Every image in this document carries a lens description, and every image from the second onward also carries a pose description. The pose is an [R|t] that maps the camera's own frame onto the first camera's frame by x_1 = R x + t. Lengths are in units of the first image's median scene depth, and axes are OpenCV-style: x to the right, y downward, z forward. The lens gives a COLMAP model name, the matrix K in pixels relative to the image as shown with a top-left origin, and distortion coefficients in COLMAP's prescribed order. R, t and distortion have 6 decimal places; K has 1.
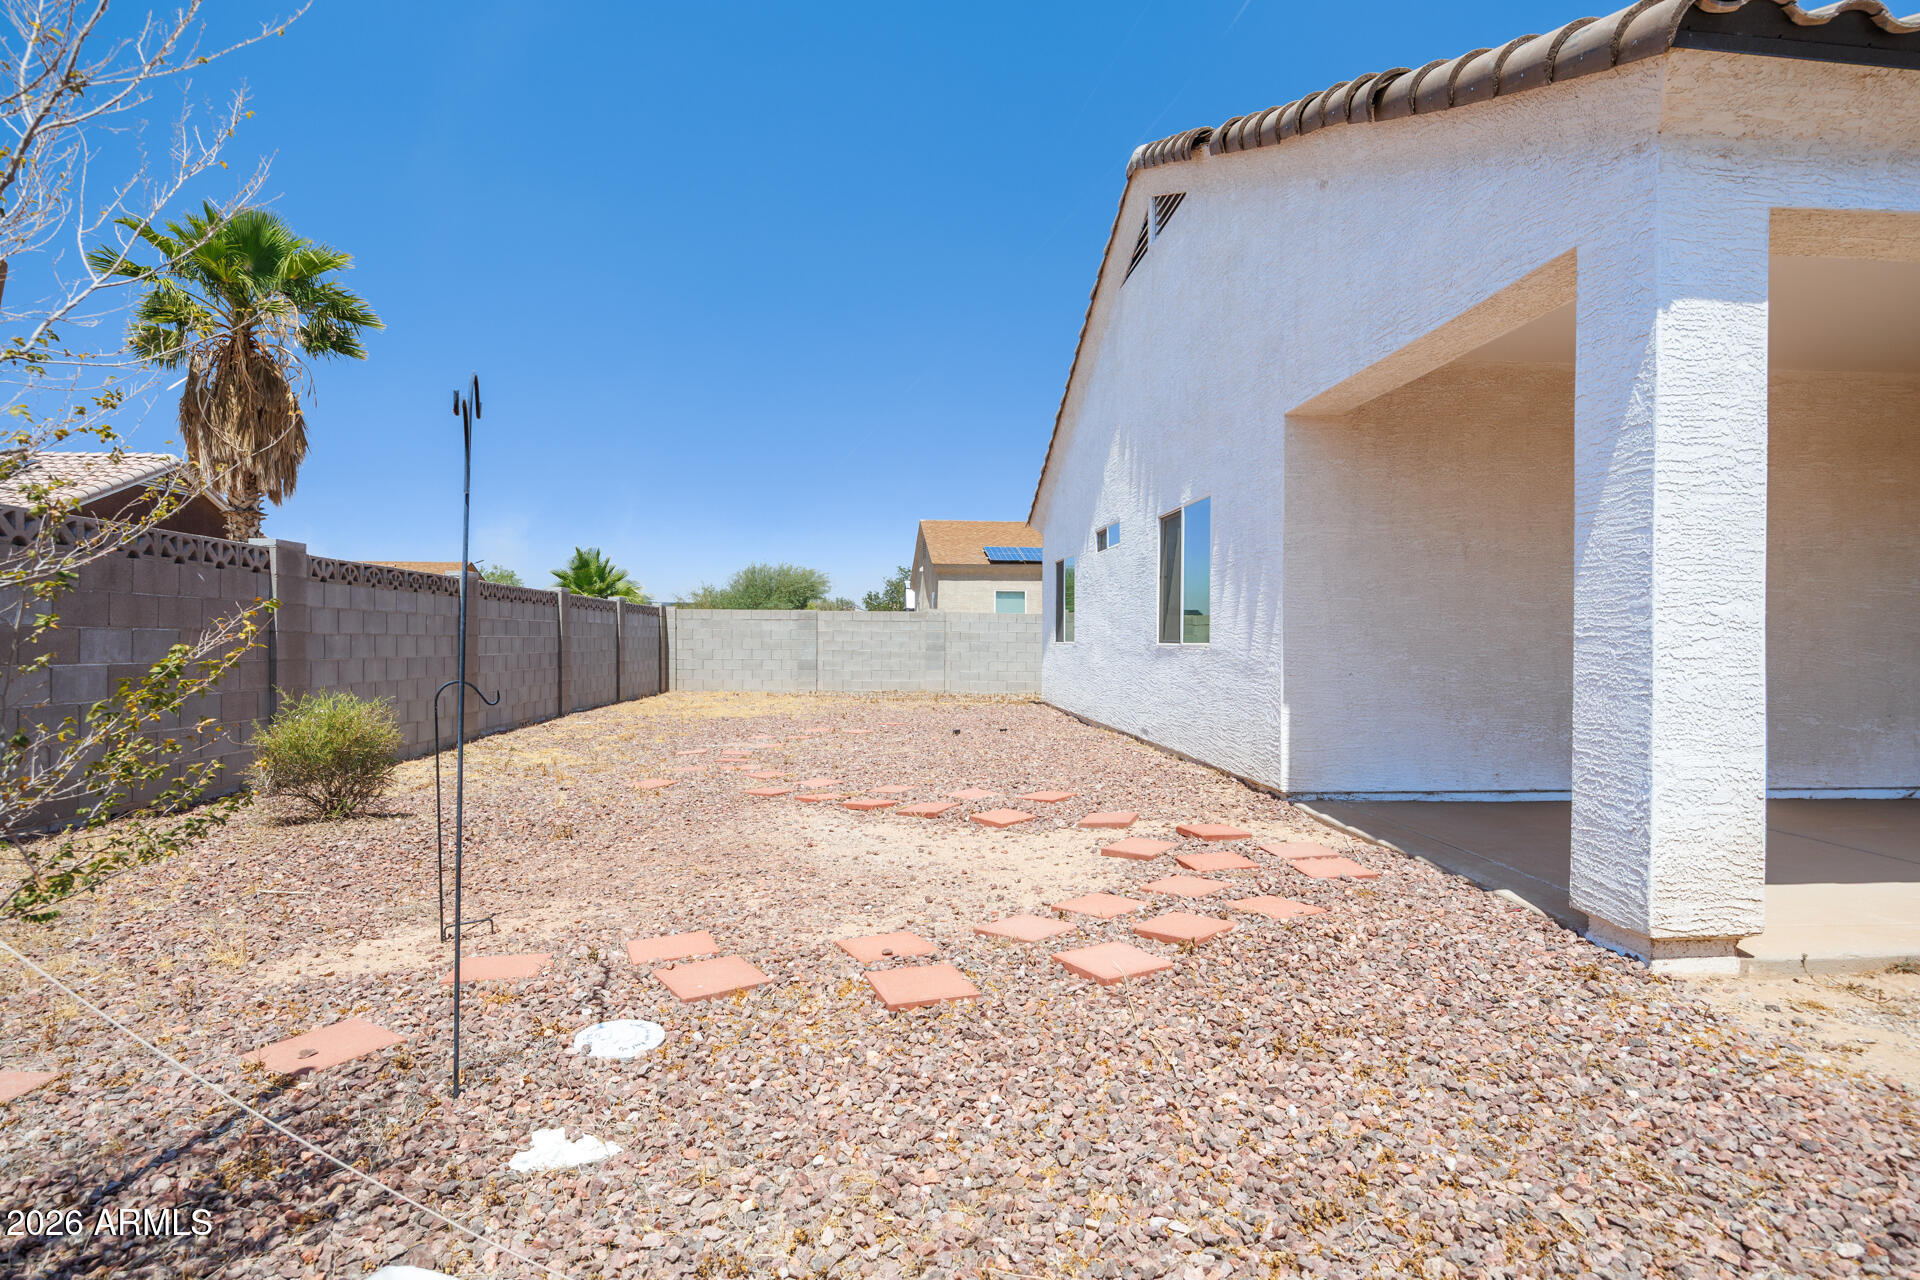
lens RADIAL K [[1008.1, 0, 960.0], [0, 1008.1, 640.0], [0, 0, 1]] dist [-0.002930, -0.003204]
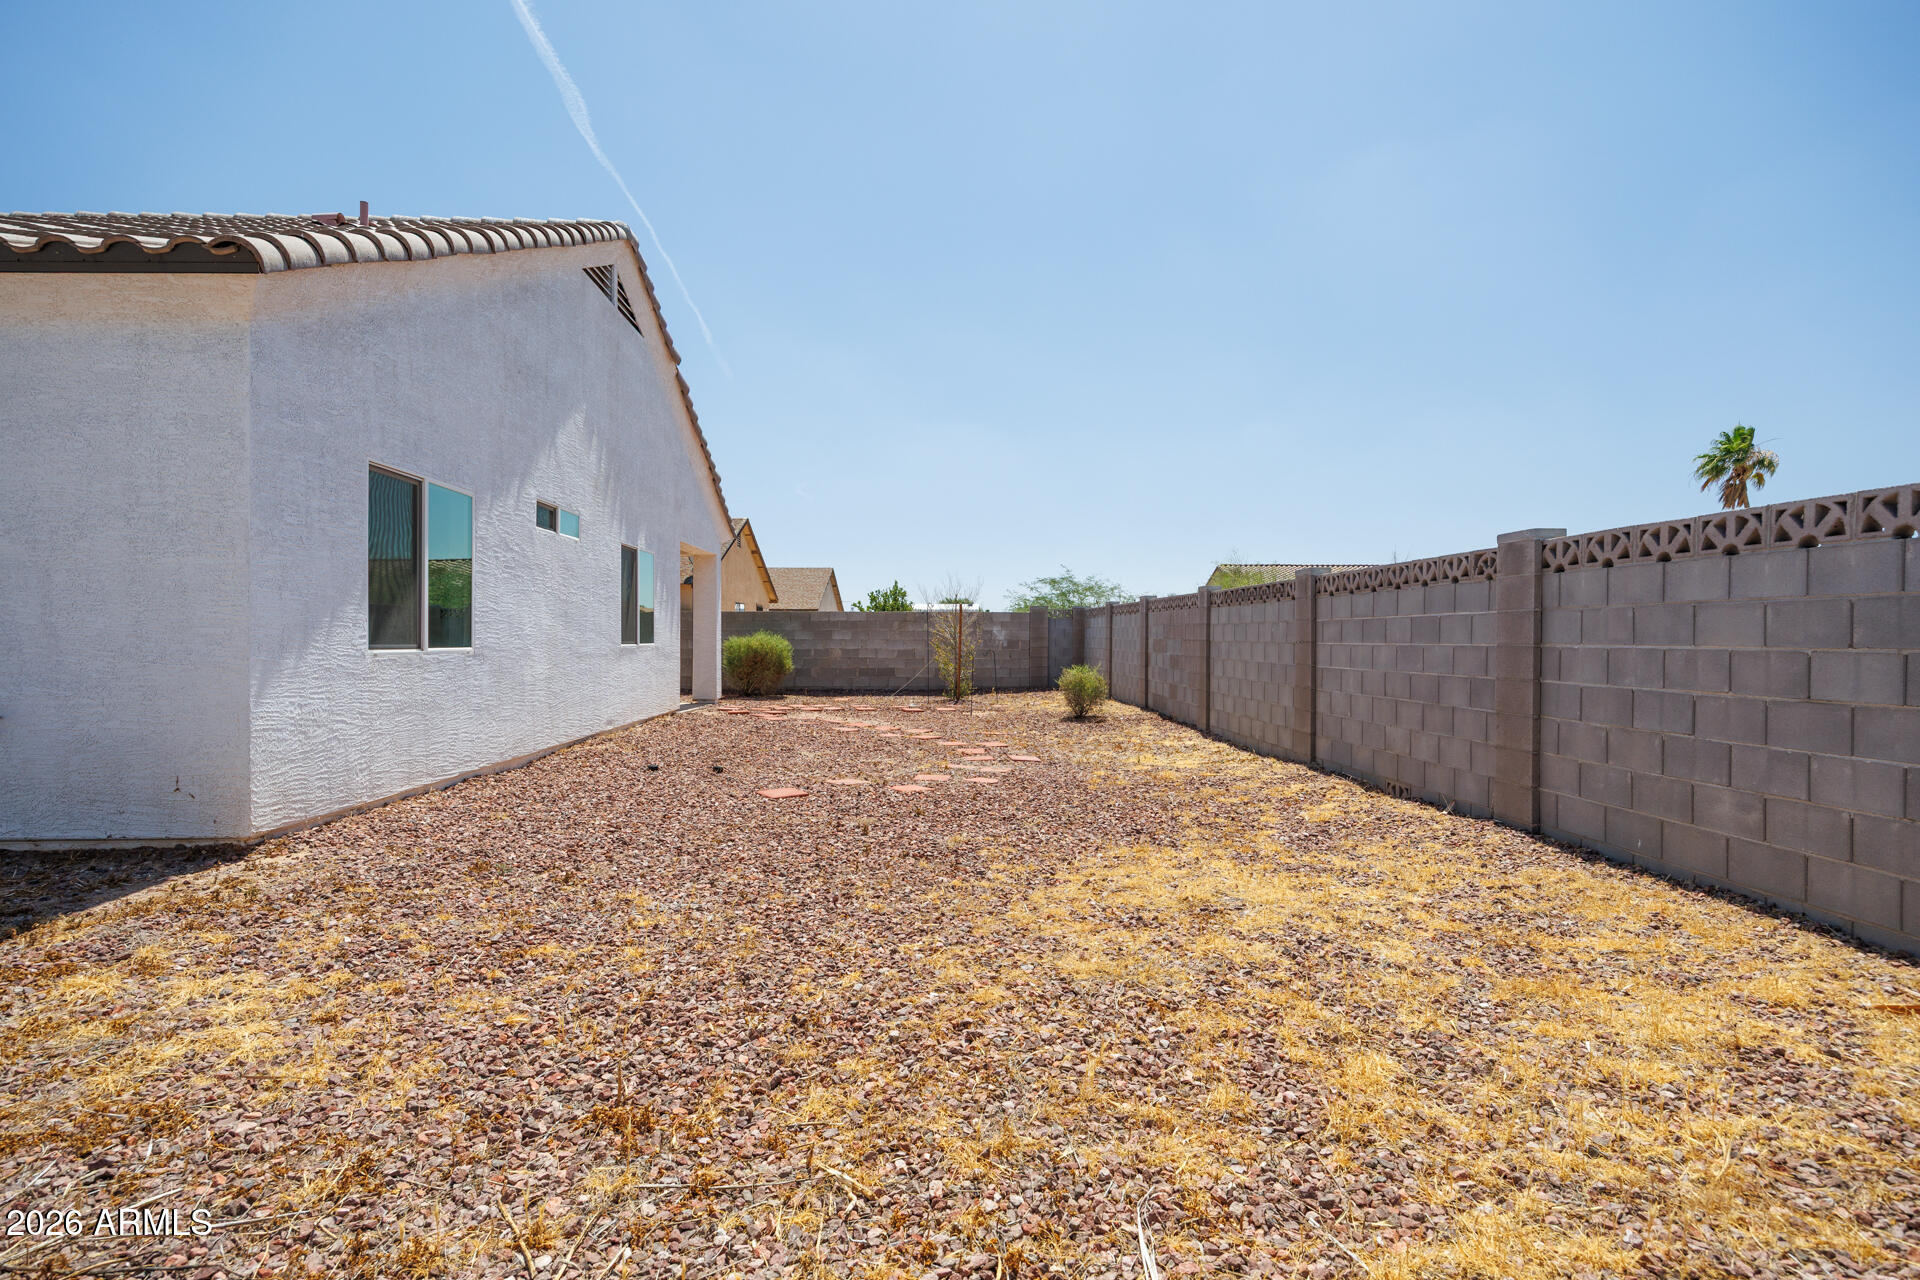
lens RADIAL K [[1005.5, 0, 925.0], [0, 1005.5, 635.5], [0, 0, 1]] dist [-0.005342, 0.000112]
pose [[-0.997060, -0.006199, 0.076379, -0.395314], [-0.006390, 0.999977, -0.002260, -0.011095], [-0.076363, -0.002742, -0.997076, 3.239584]]
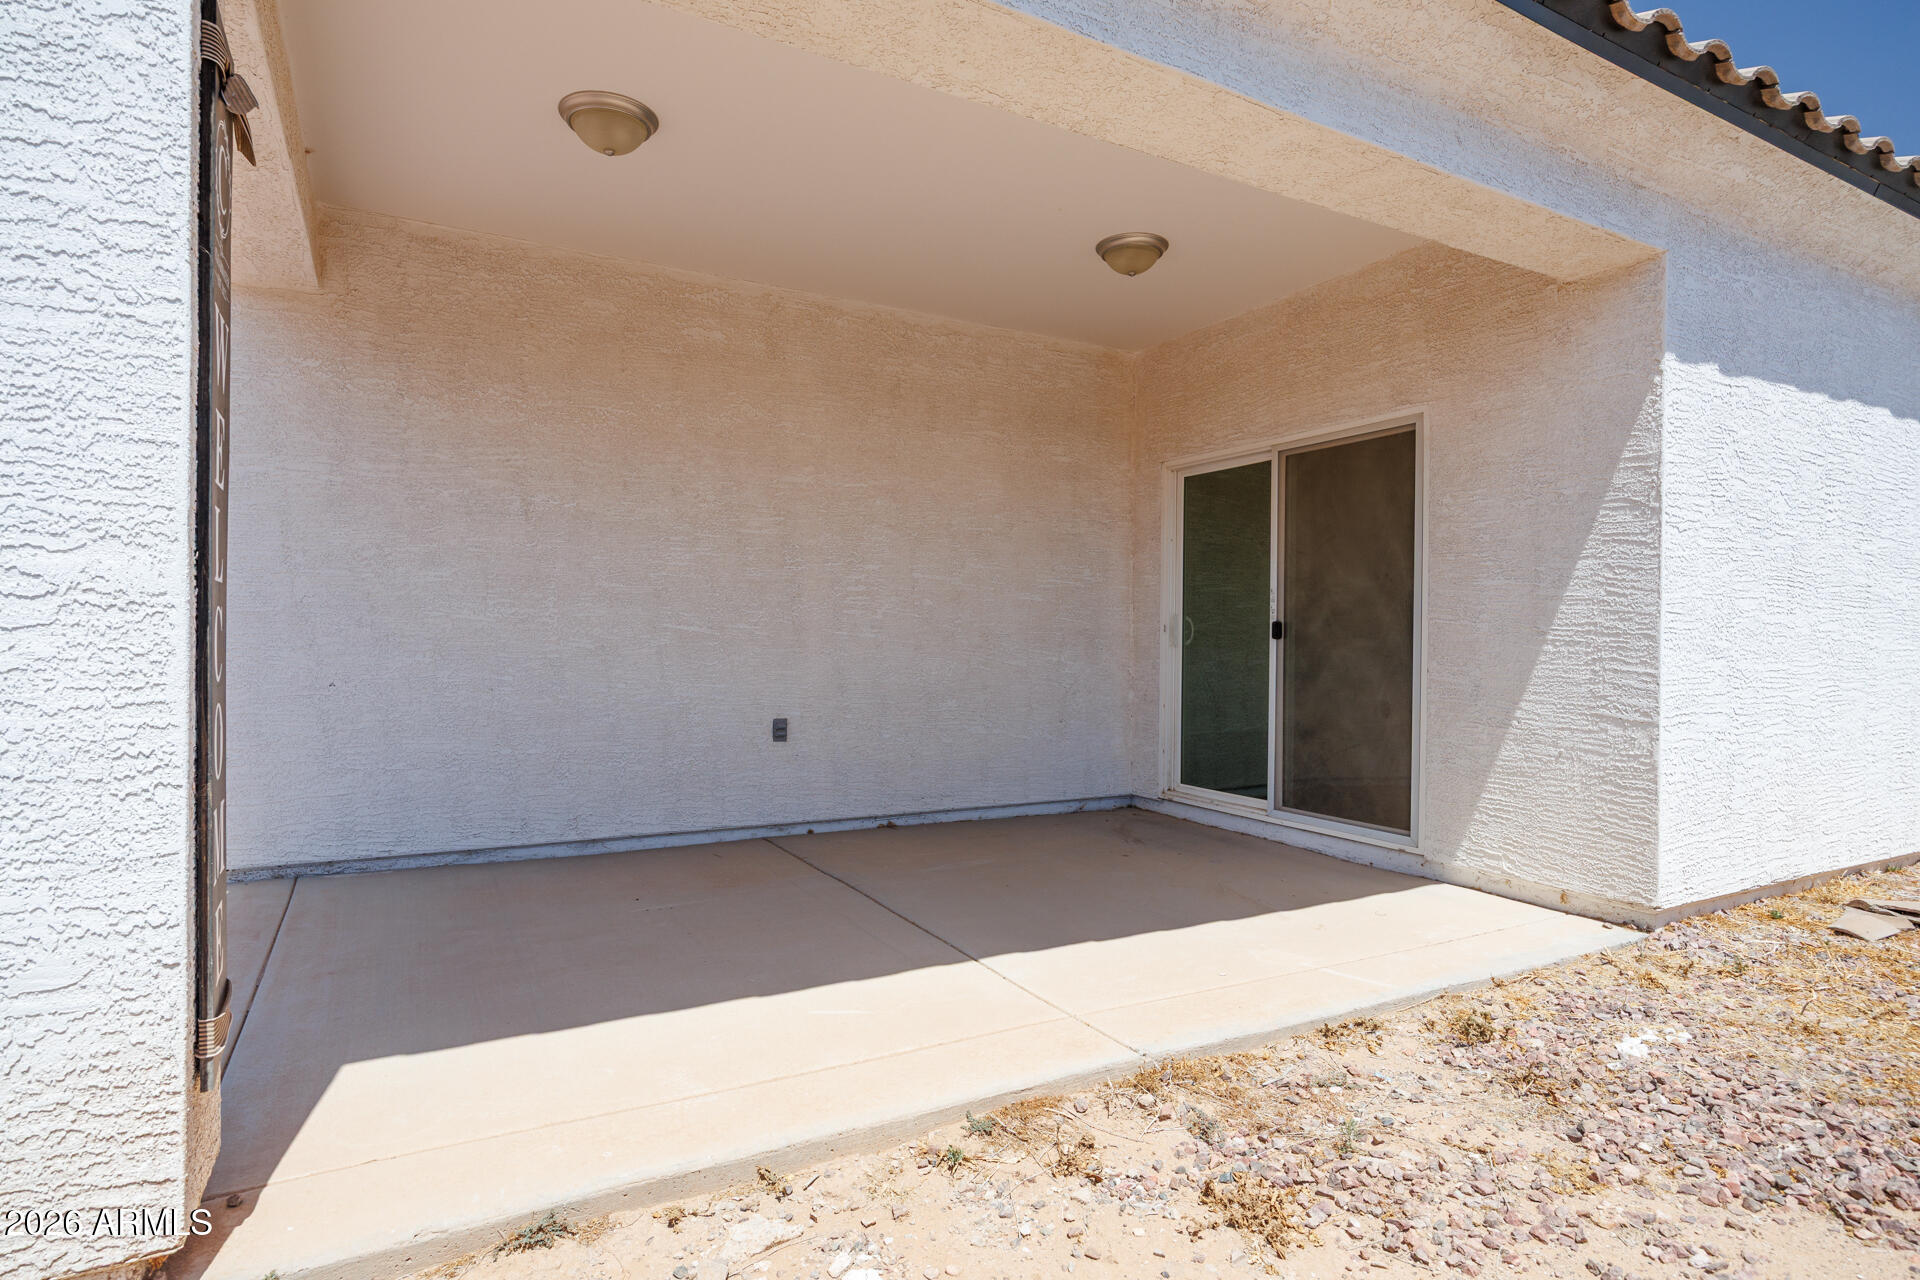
lens RADIAL K [[1008.1, 0, 960.0], [0, 1008.1, 640.0], [0, 0, 1]] dist [-0.002930, -0.003204]
pose [[0.915128, 0.003477, 0.403148, 0.501502], [-0.005323, 0.999980, 0.003460, 0.000342], [-0.403128, -0.005312, 0.915128, 0.221406]]
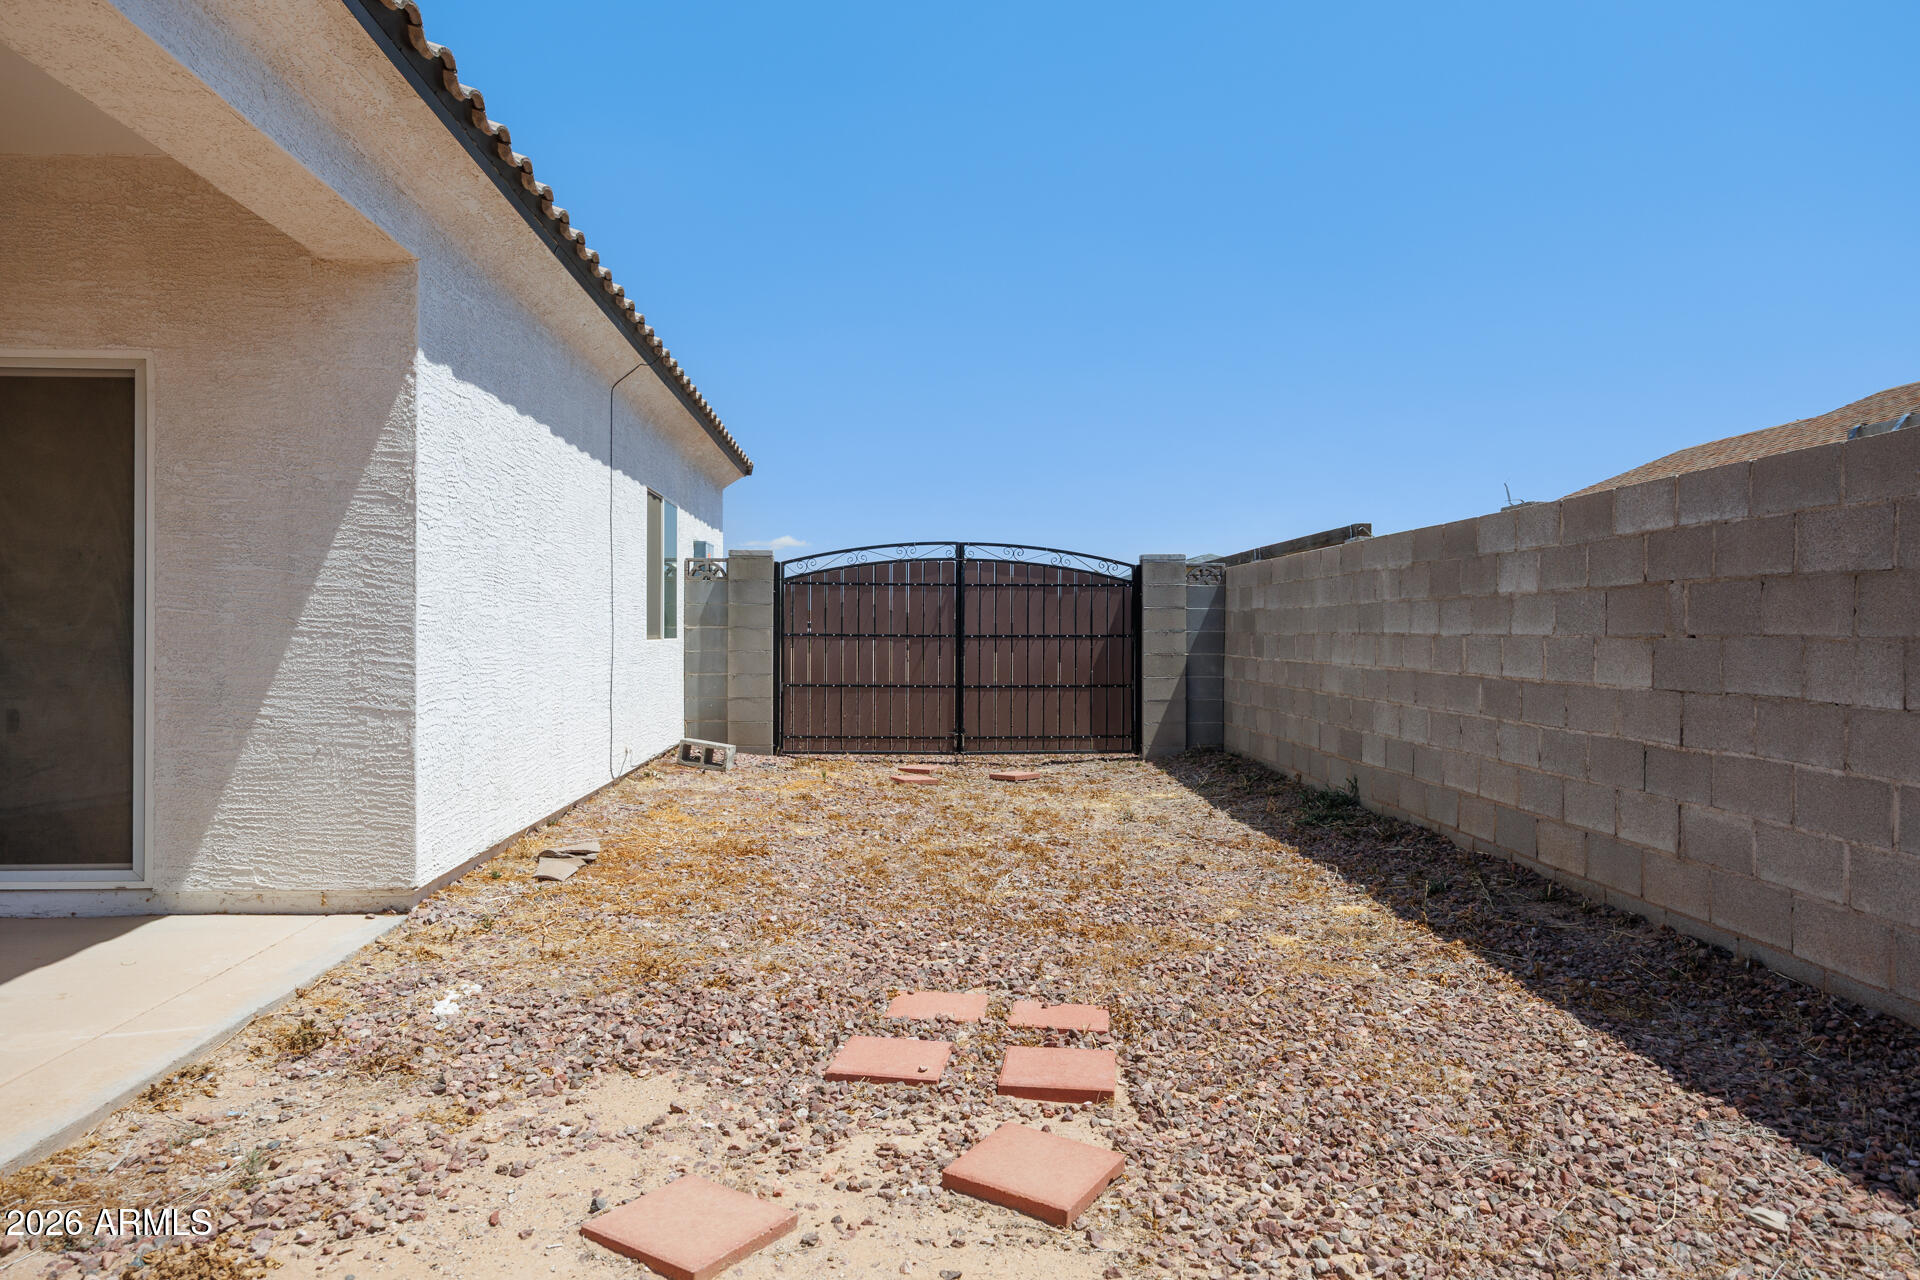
lens RADIAL K [[1222.9, 0, 960.0], [0, 1222.9, 640.0], [0, 0, 1]] dist [-0.008513, -0.003935]
pose [[0.014435, -0.010972, 0.999836, 0.374905], [-0.004988, 0.999927, 0.011045, -0.004573], [-0.999883, -0.005146, 0.014379, 0.250852]]
